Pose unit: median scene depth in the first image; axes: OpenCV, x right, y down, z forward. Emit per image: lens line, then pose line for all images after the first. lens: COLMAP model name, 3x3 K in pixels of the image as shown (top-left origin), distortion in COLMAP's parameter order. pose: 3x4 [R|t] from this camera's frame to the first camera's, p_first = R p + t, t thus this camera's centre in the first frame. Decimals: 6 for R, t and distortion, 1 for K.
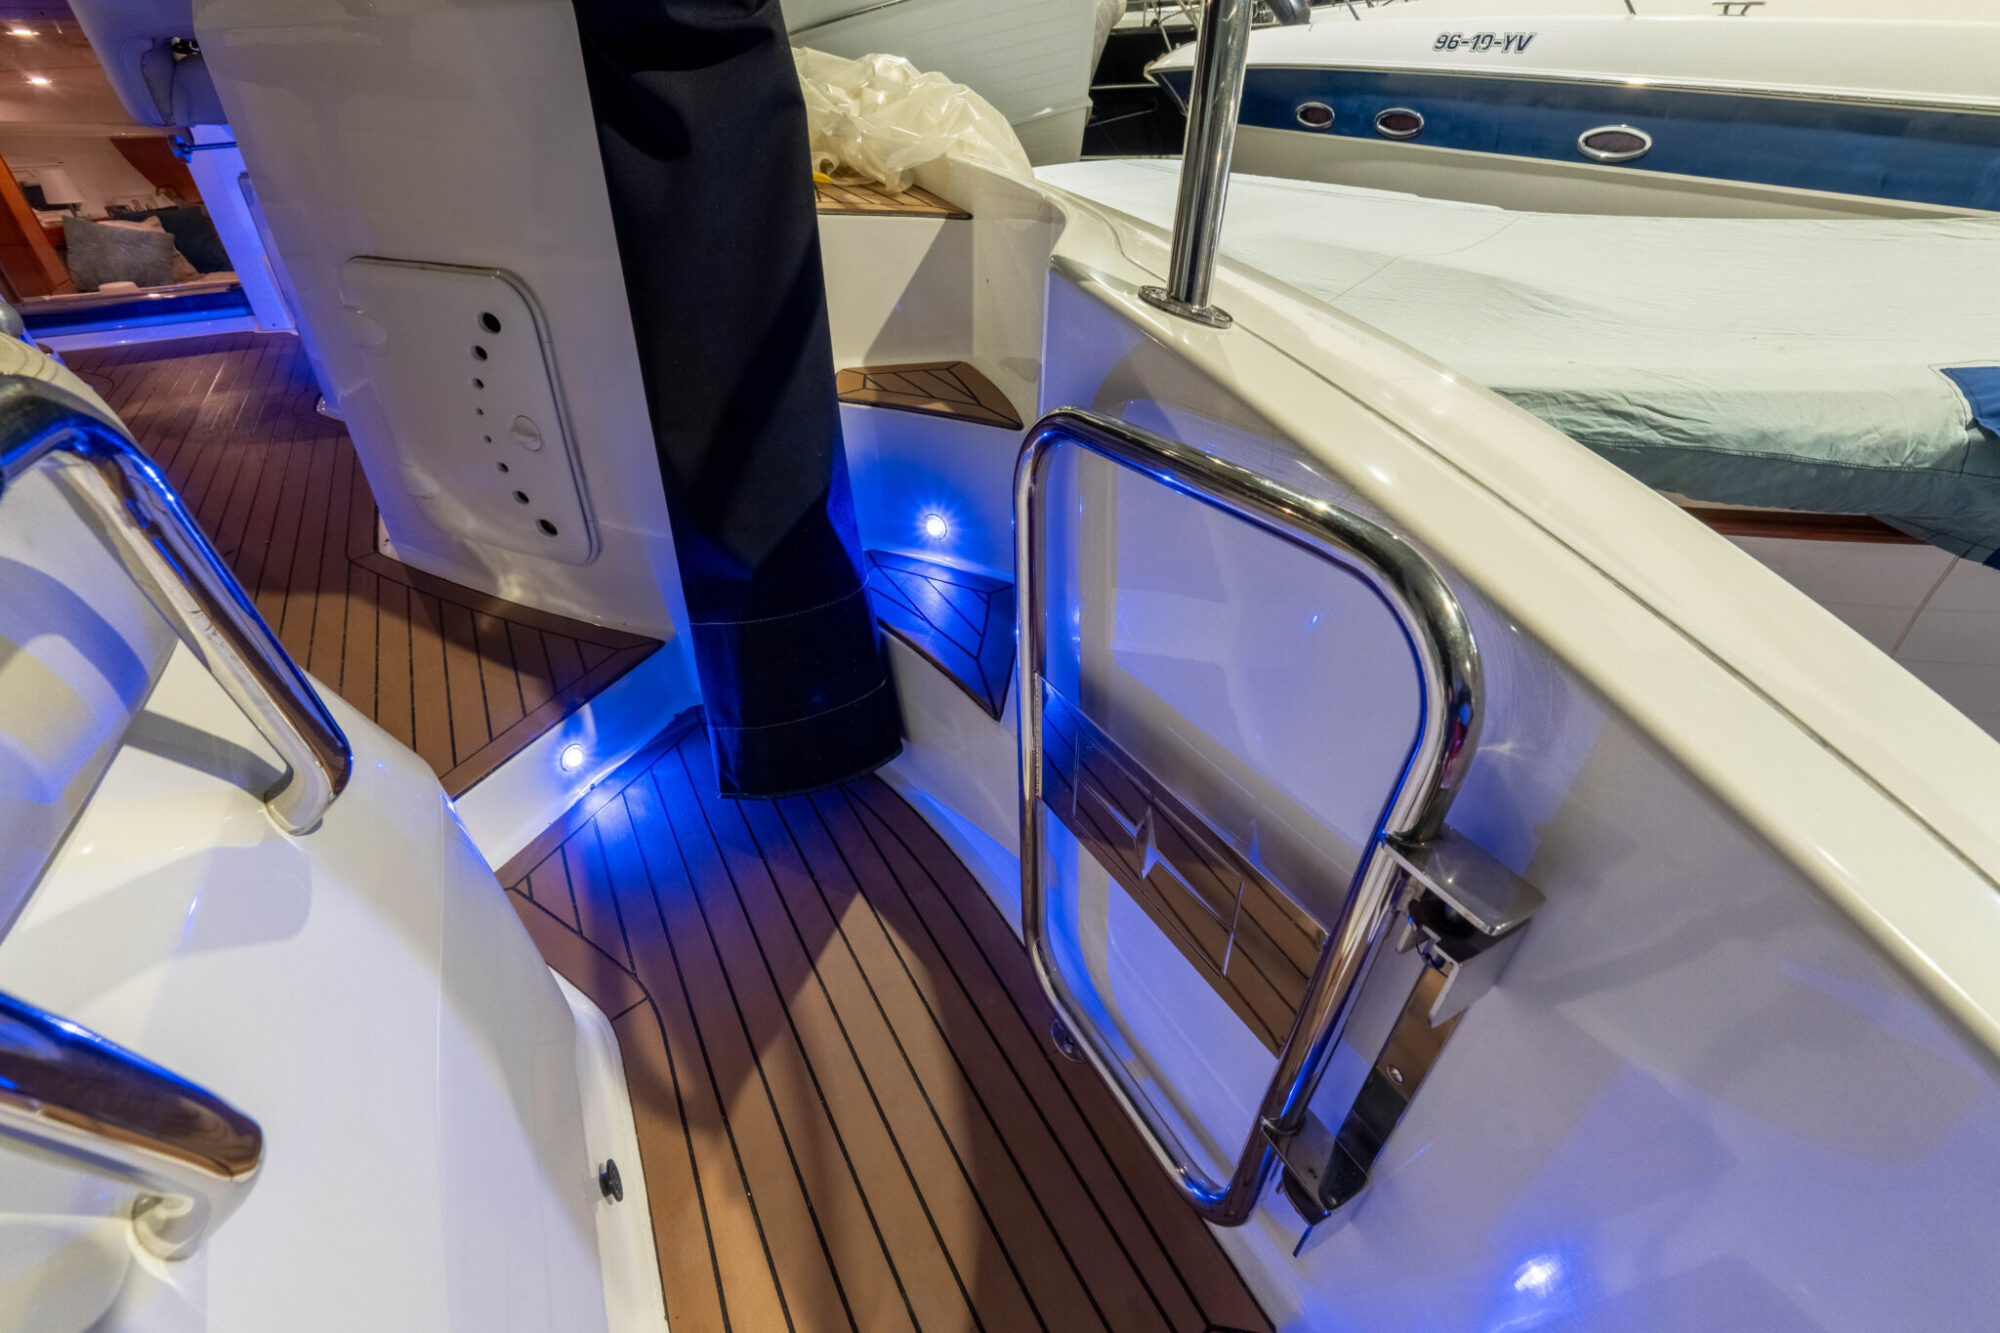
lens RADIAL K [[846.9, 0, 998.4], [0, 846.9, 657.1], [0, 0, 1]] dist [-0.004232, -0.001173]
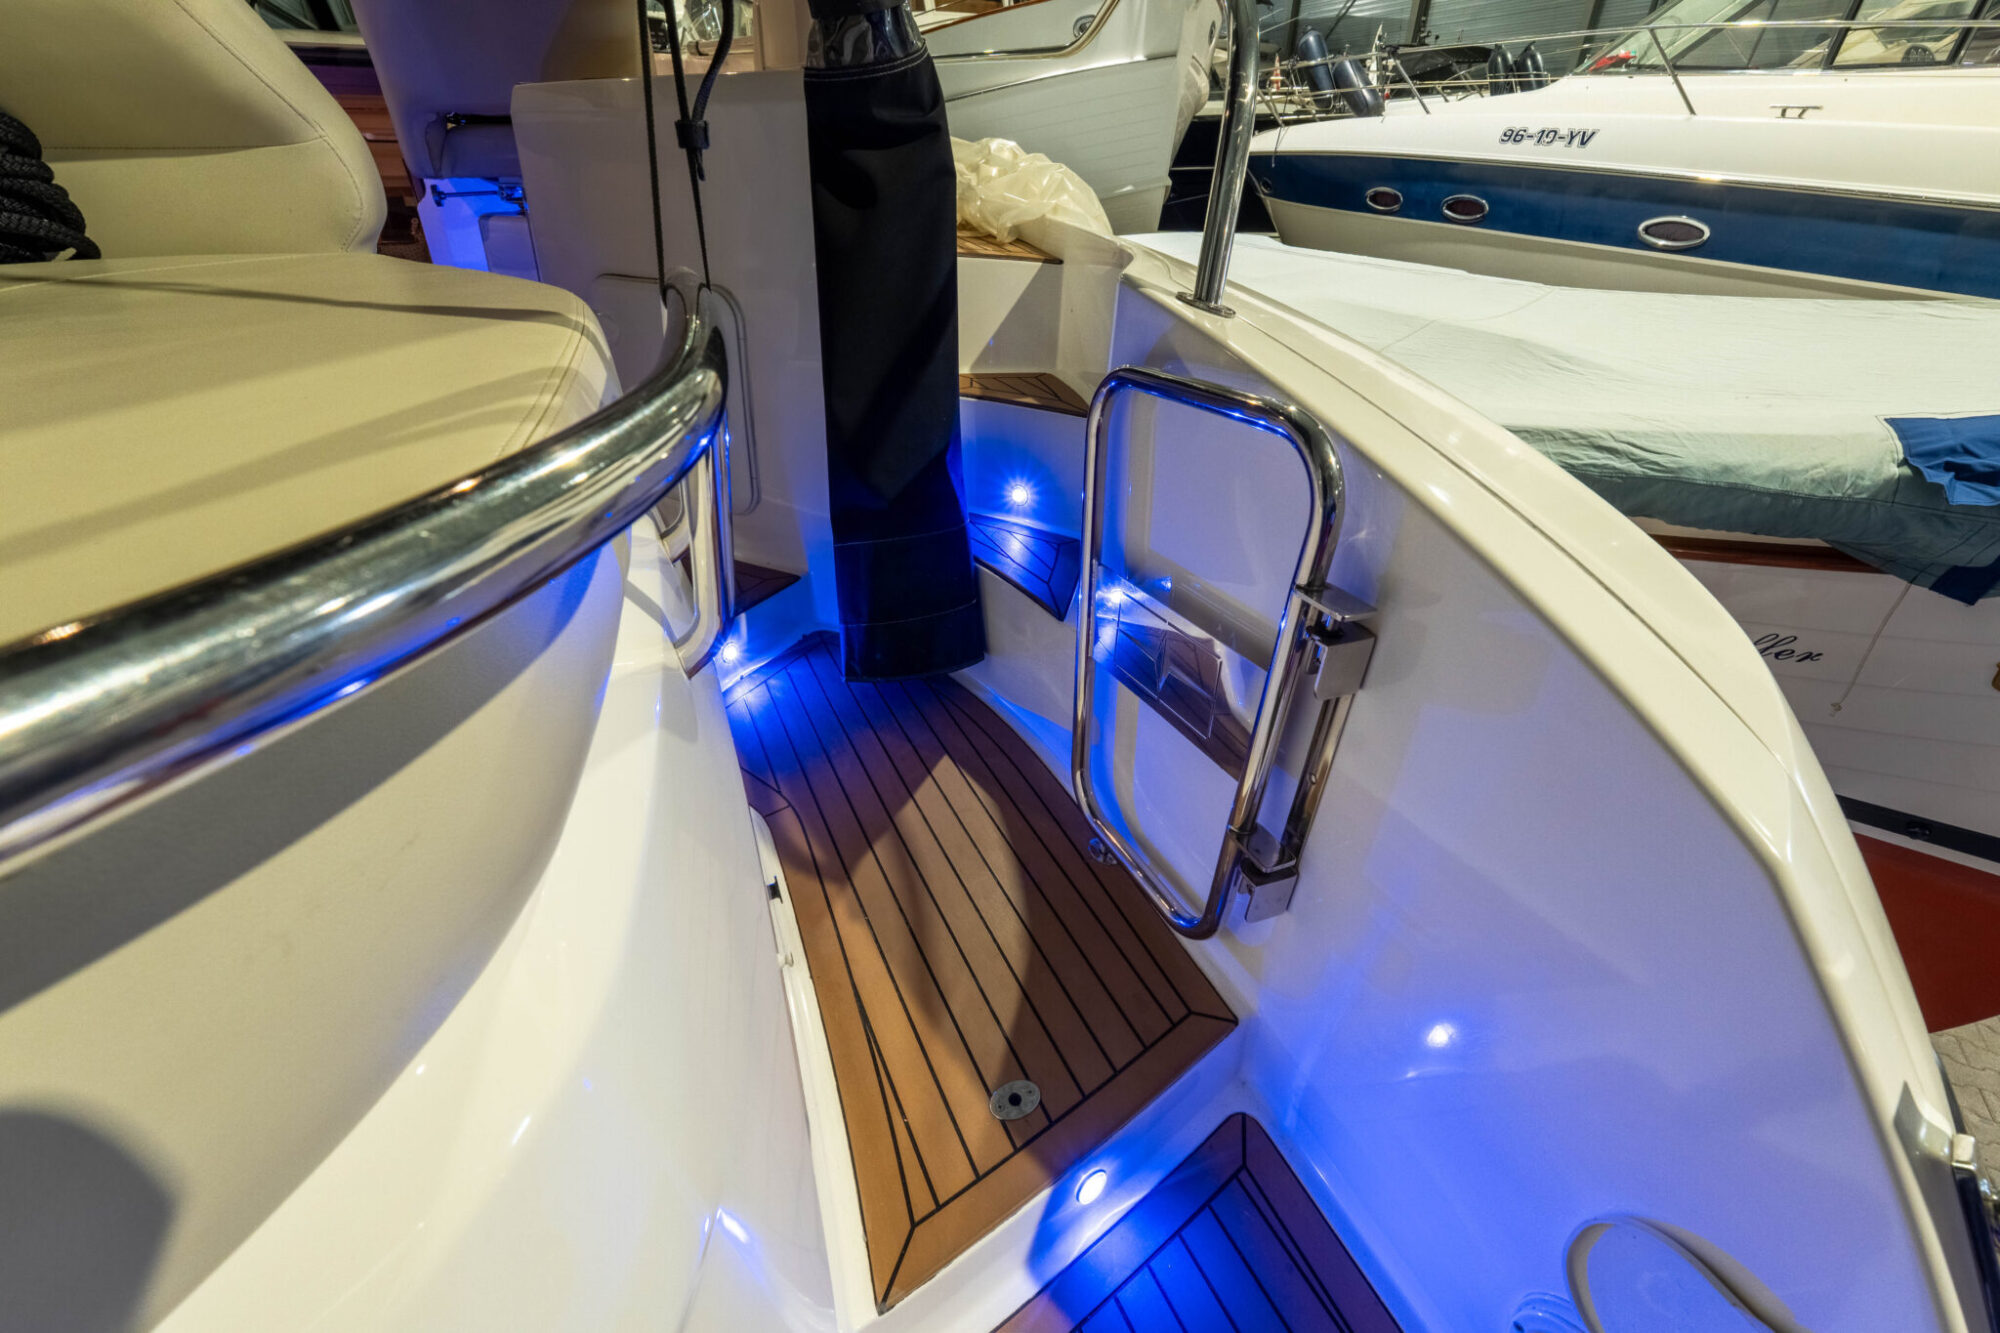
lens RADIAL K [[846.9, 0, 996.6], [0, 846.9, 658.5], [0, 0, 1]] dist [-0.004232, -0.001173]
pose [[0.995878, 0.063146, -0.065118, -0.009316], [-0.067229, 0.995776, -0.062538, 0.166459], [0.060894, 0.066658, 0.995916, -0.247459]]
